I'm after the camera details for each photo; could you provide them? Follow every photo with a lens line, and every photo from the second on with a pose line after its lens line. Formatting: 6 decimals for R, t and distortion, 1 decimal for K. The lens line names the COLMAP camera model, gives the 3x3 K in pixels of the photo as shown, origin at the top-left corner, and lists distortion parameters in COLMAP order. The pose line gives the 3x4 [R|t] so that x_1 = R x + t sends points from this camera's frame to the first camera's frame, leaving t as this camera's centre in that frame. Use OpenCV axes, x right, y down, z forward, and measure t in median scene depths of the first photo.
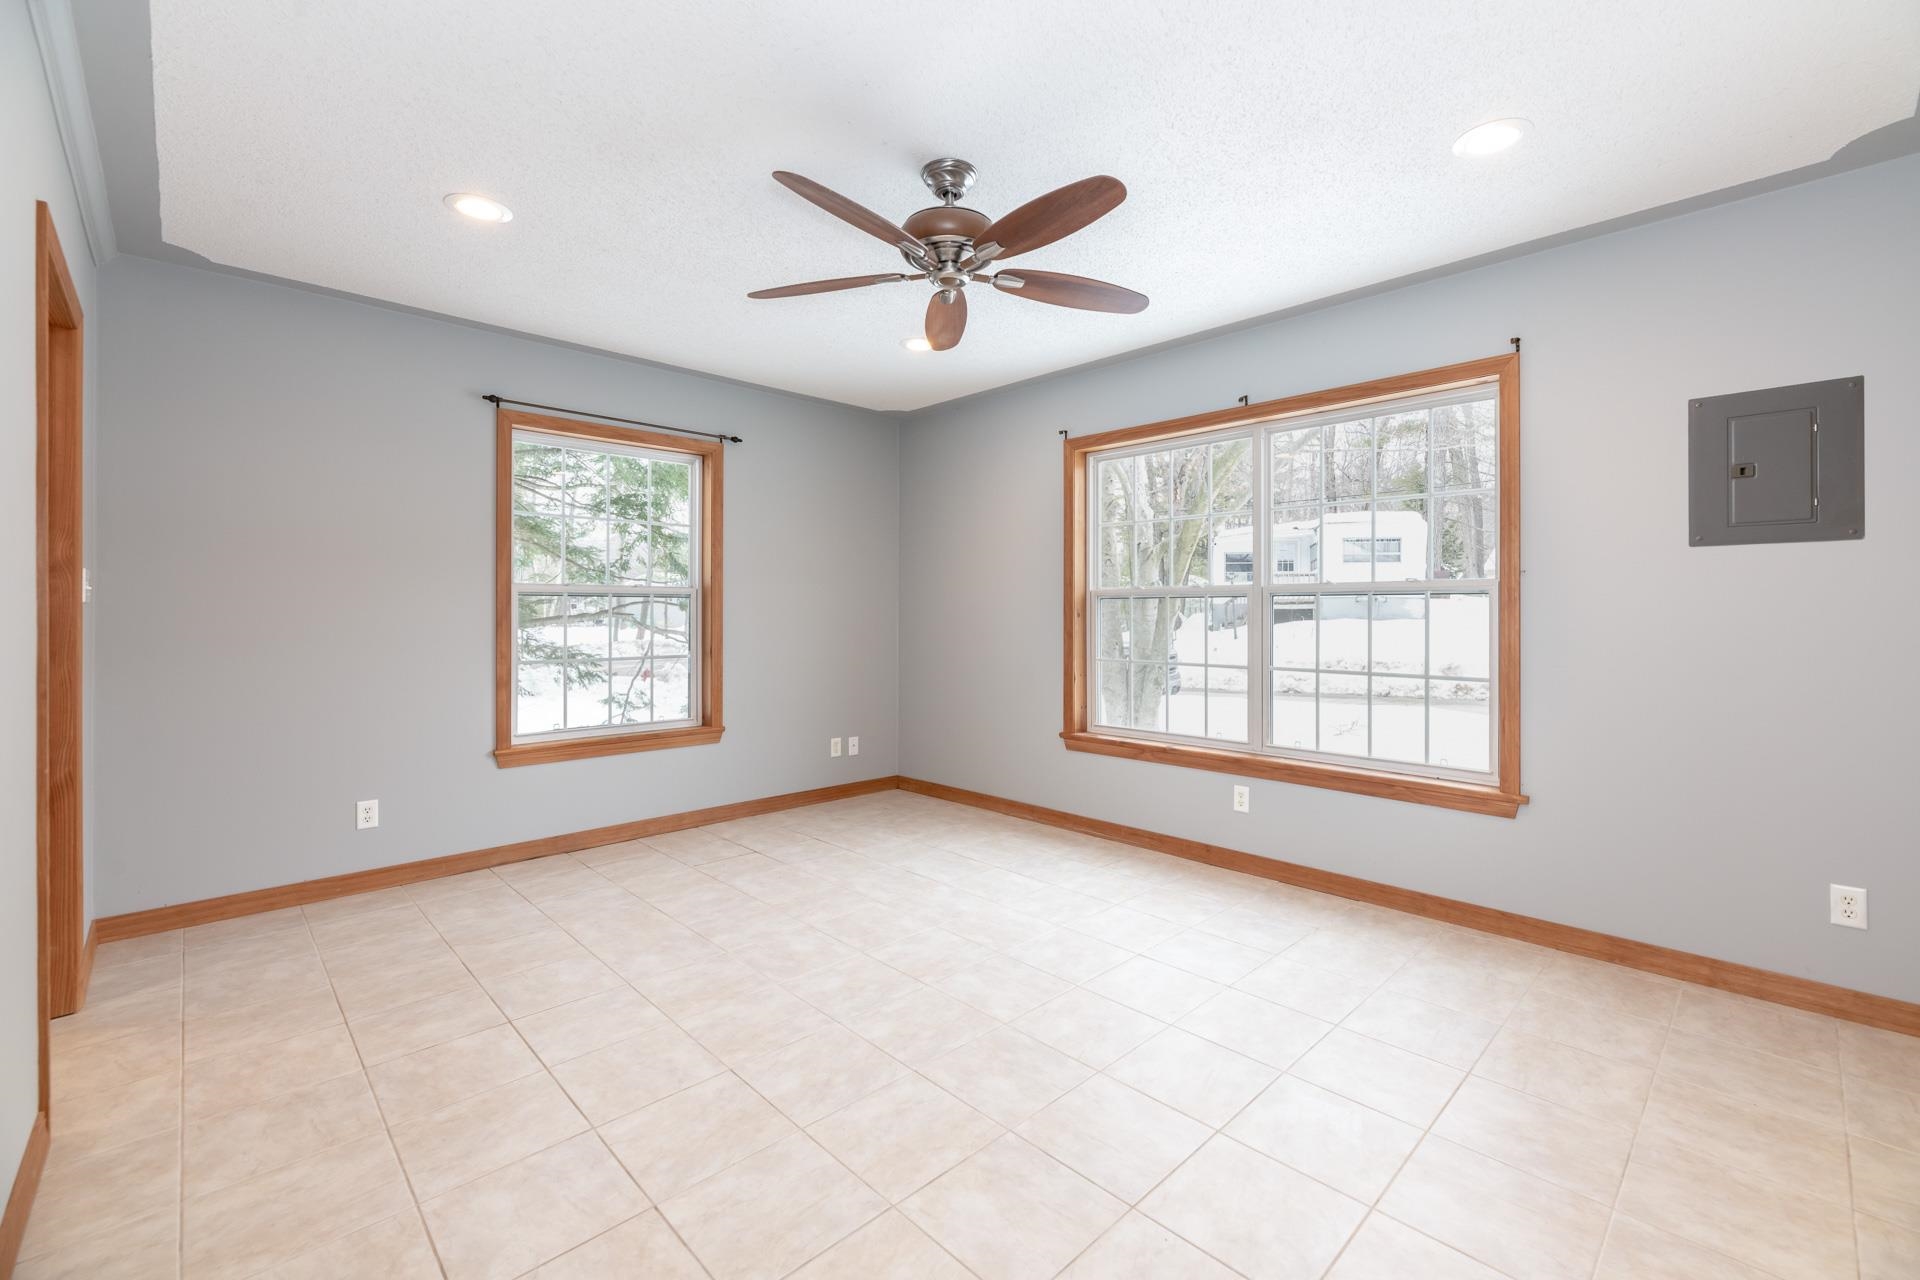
lens RADIAL K [[813.7, 0, 997.3], [0, 813.7, 616.9], [0, 0, 1]] dist [0.002989, 0.000143]
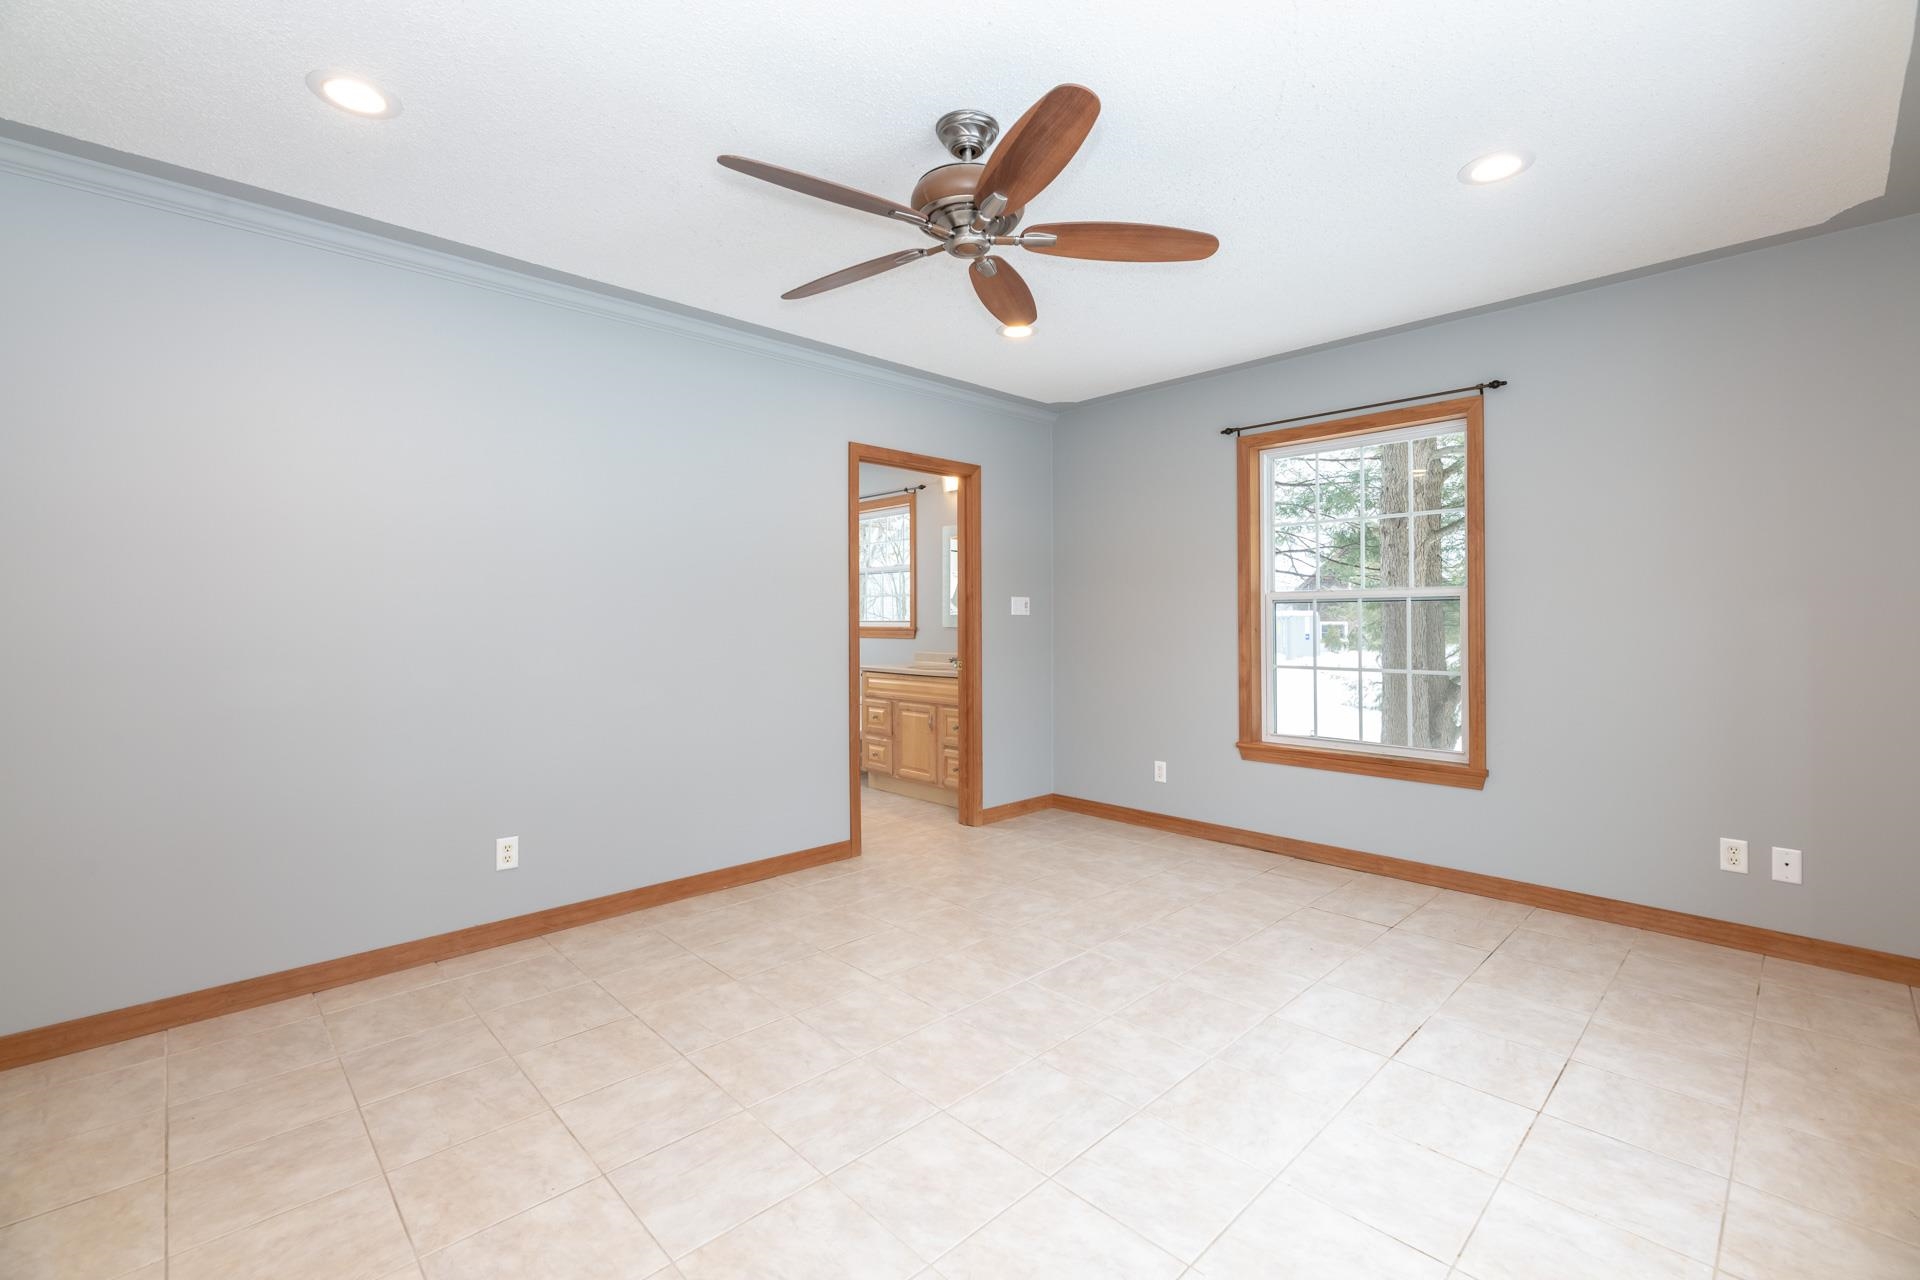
lens RADIAL K [[813.7, 0, 940.8], [0, 813.7, 622.9], [0, 0, 1]] dist [0.002989, 0.000143]
pose [[-0.034712, 0.002777, -0.999394, 0.586341], [0.001176, 0.999996, 0.002738, -0.005721], [0.999397, -0.001081, -0.034715, 0.706884]]
